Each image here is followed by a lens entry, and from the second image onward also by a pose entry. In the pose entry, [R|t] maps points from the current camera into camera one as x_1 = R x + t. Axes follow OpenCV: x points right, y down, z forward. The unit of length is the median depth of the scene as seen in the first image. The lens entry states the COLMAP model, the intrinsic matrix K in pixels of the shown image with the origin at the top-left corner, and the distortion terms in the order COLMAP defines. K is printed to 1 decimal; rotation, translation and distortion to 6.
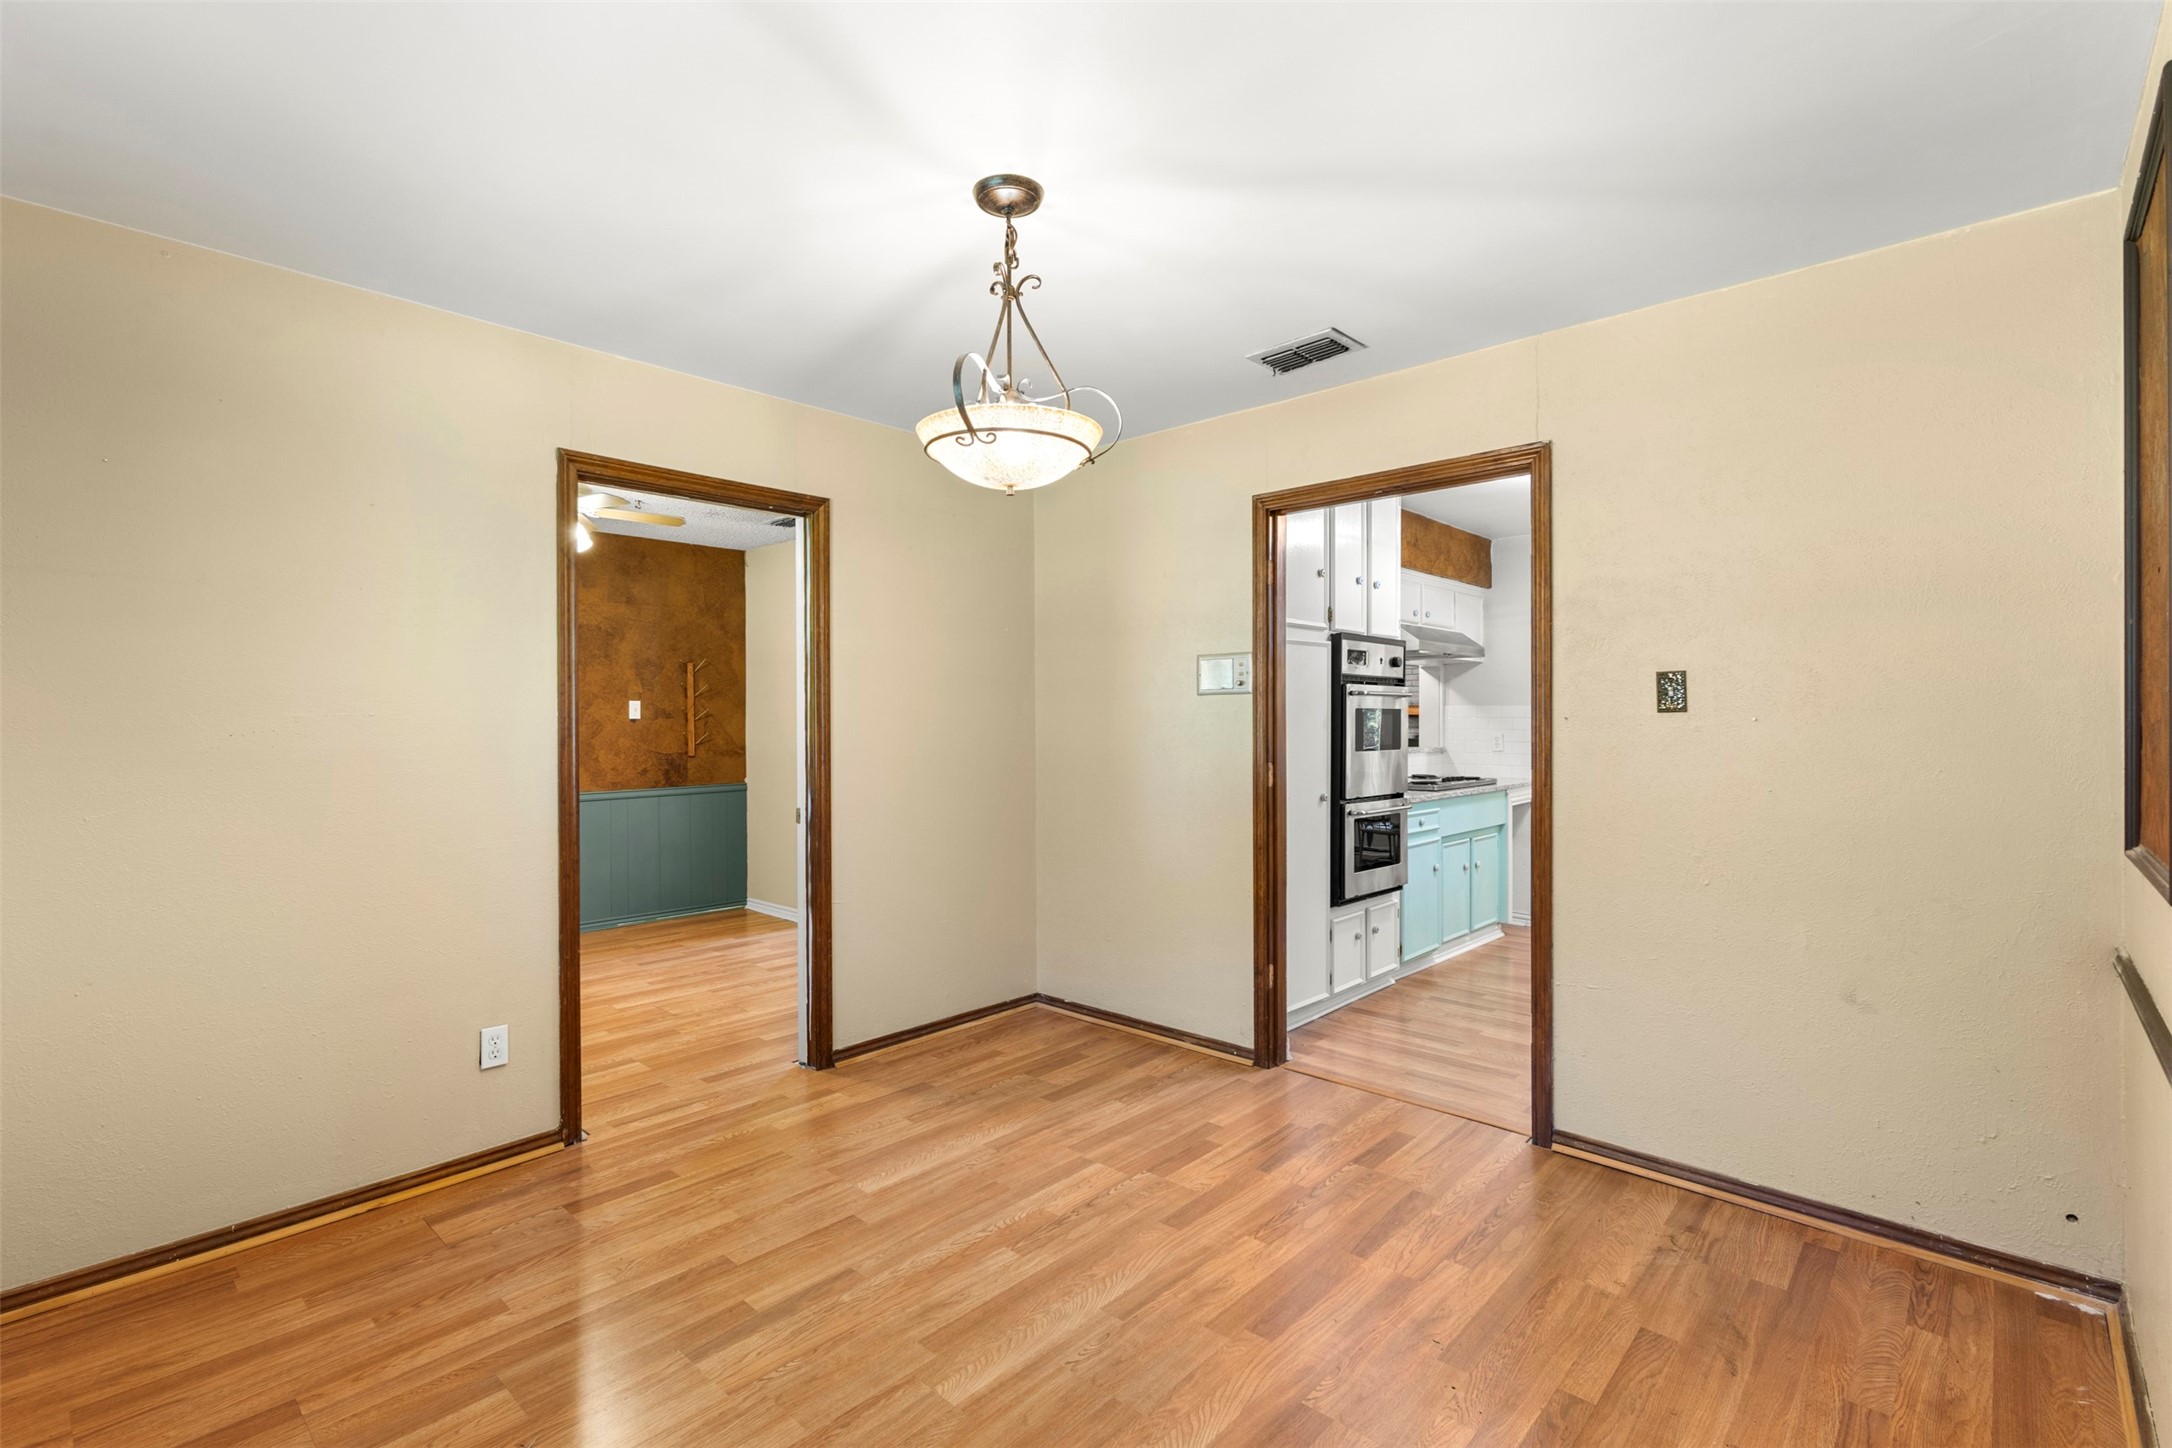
lens RADIAL K [[997.3, 0, 1085.5], [0, 997.3, 726.4], [0, 0, 1]] dist [0.007232, -0.000671]
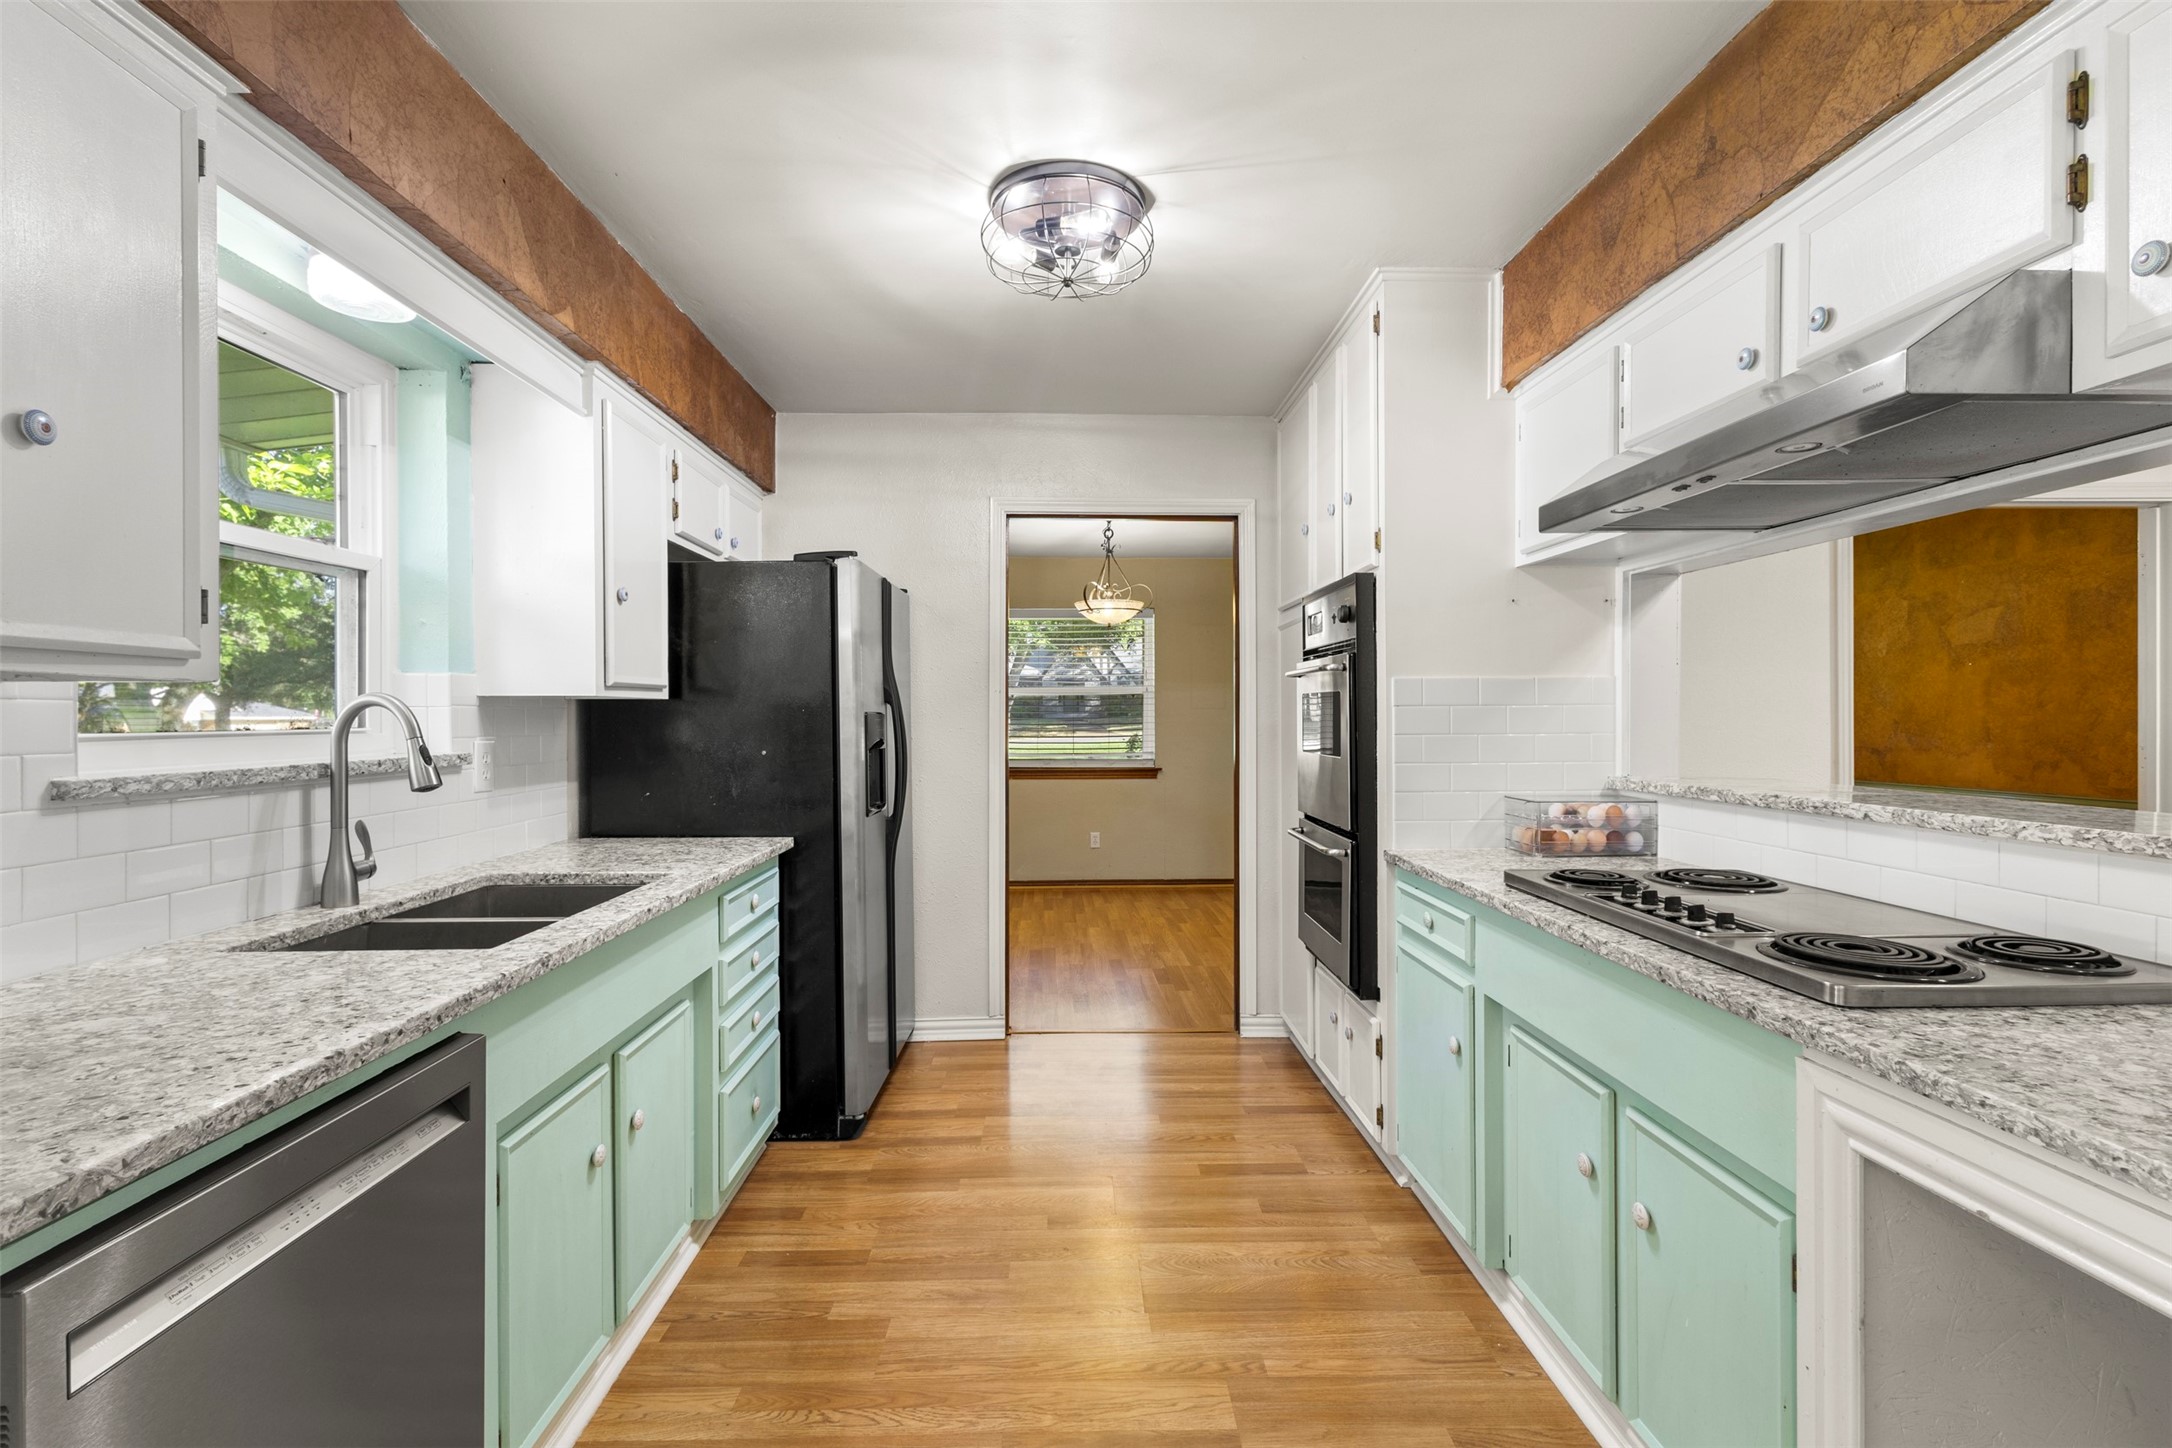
lens RADIAL K [[997.3, 0, 1078.5], [0, 997.3, 724.4], [0, 0, 1]] dist [0.007232, -0.000671]
pose [[-0.716538, 0.010500, -0.697469, 0.848027], [-0.001054, 0.999869, 0.016136, -0.006681], [0.697548, 0.012298, -0.716433, 1.314451]]
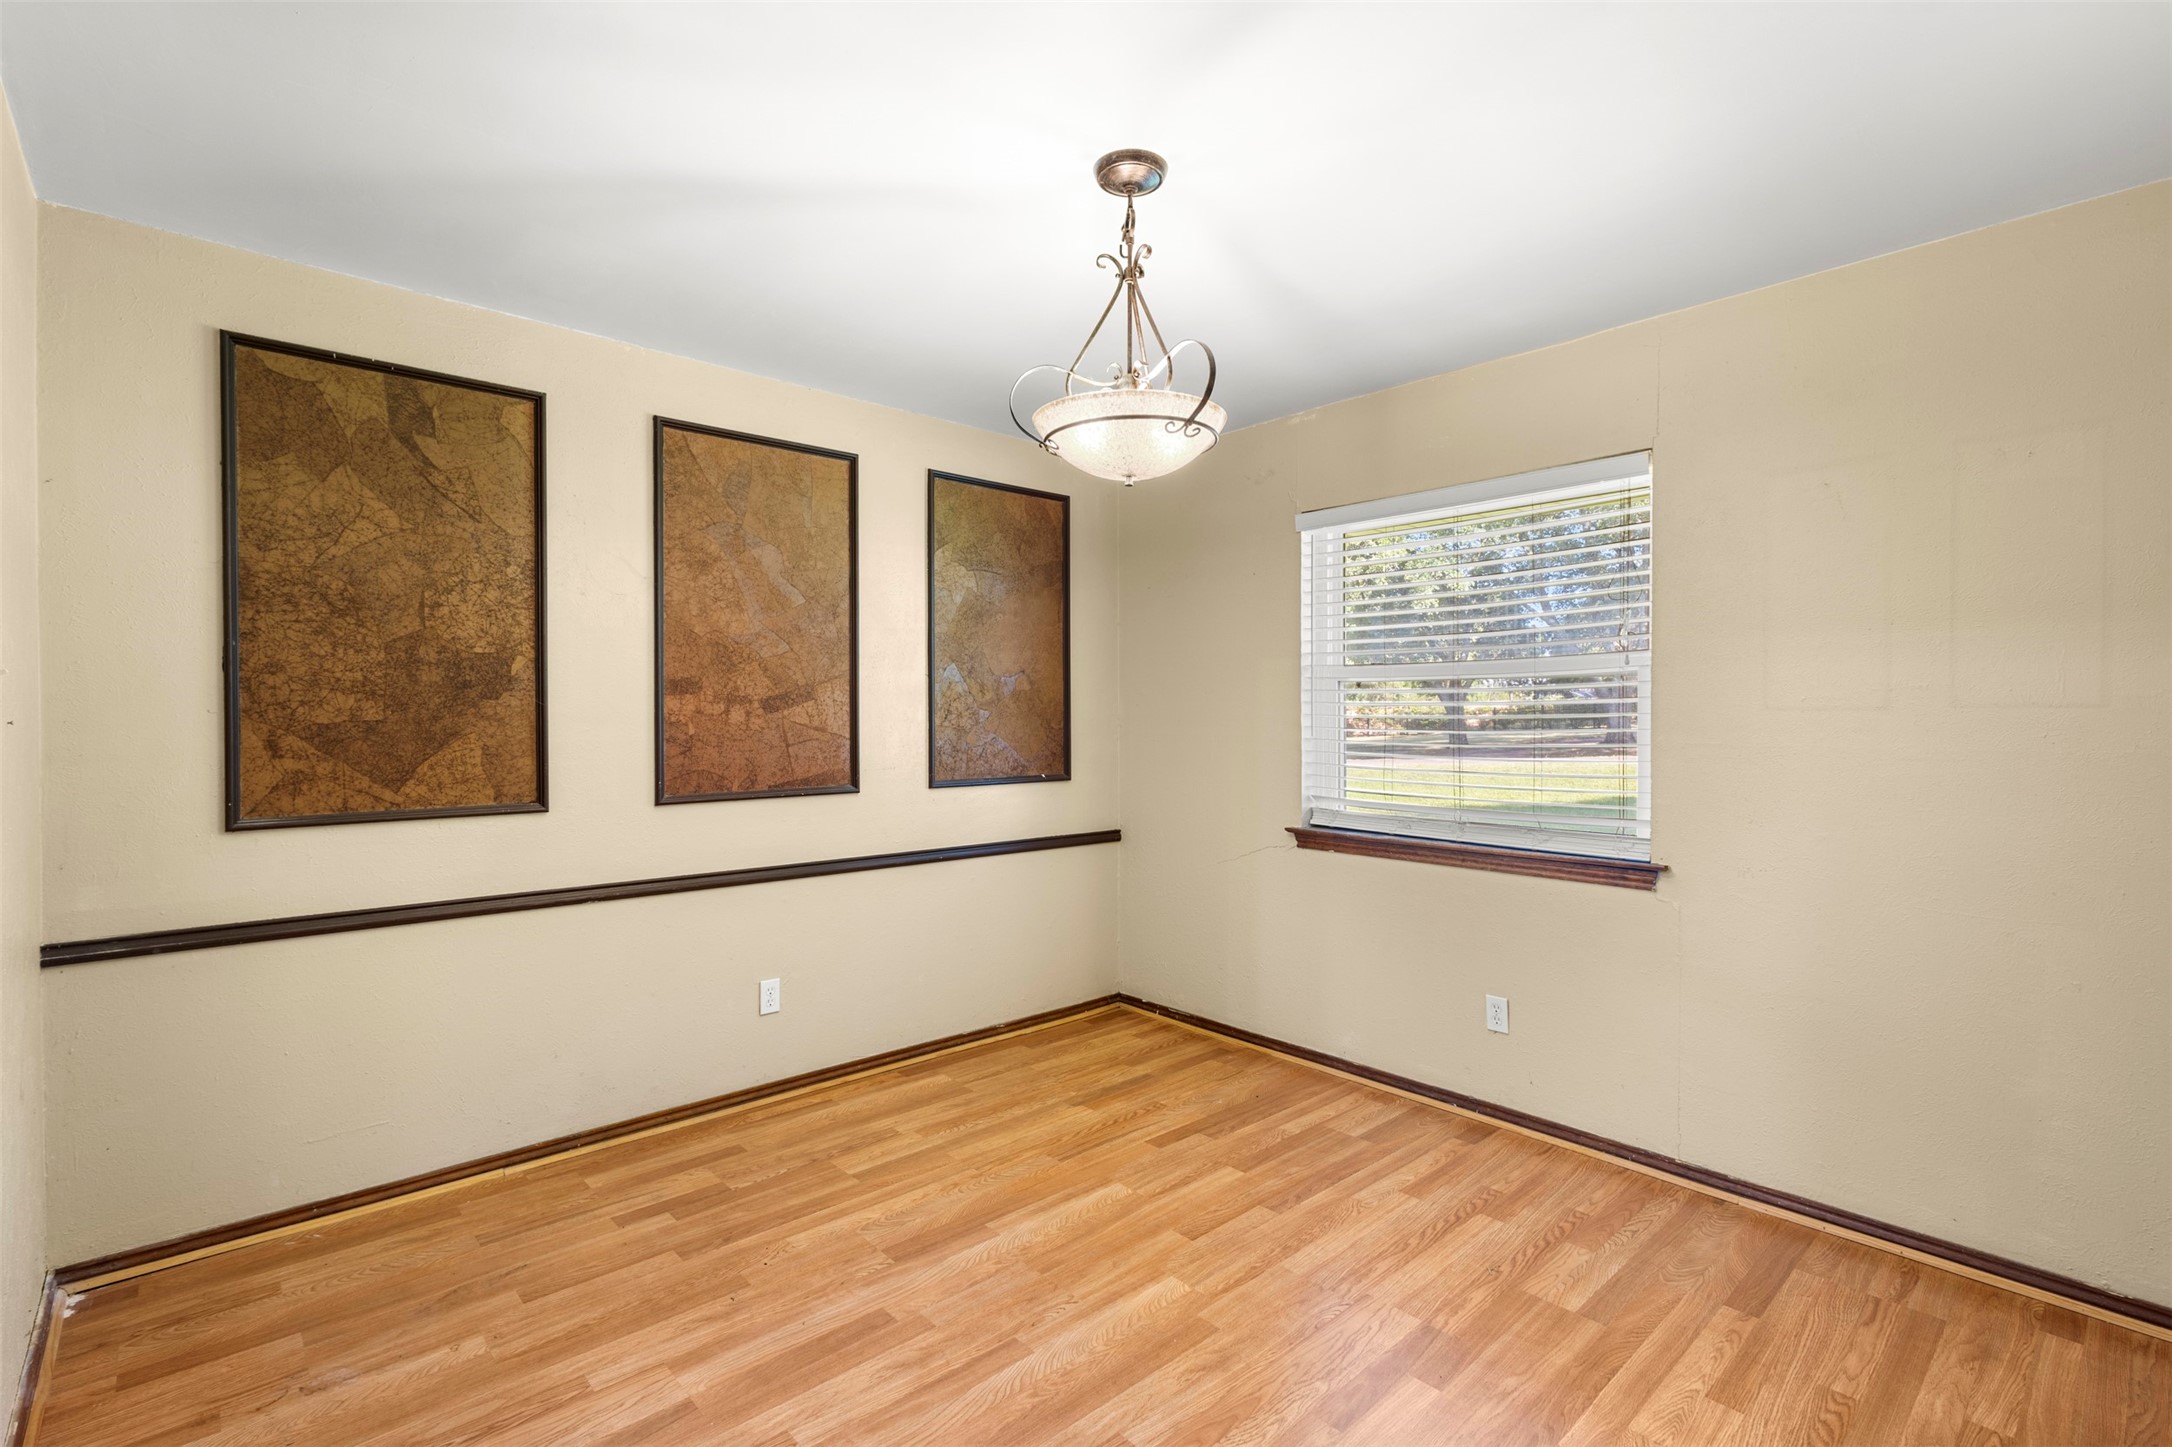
lens RADIAL K [[997.3, 0, 1083.8], [0, 997.3, 723.9], [0, 0, 1]] dist [0.007232, -0.000671]
pose [[-0.996163, 0.001233, 0.087503, -0.053688], [0.002993, 0.999796, 0.019988, -0.010566], [-0.087461, 0.020174, -0.995964, 0.904322]]
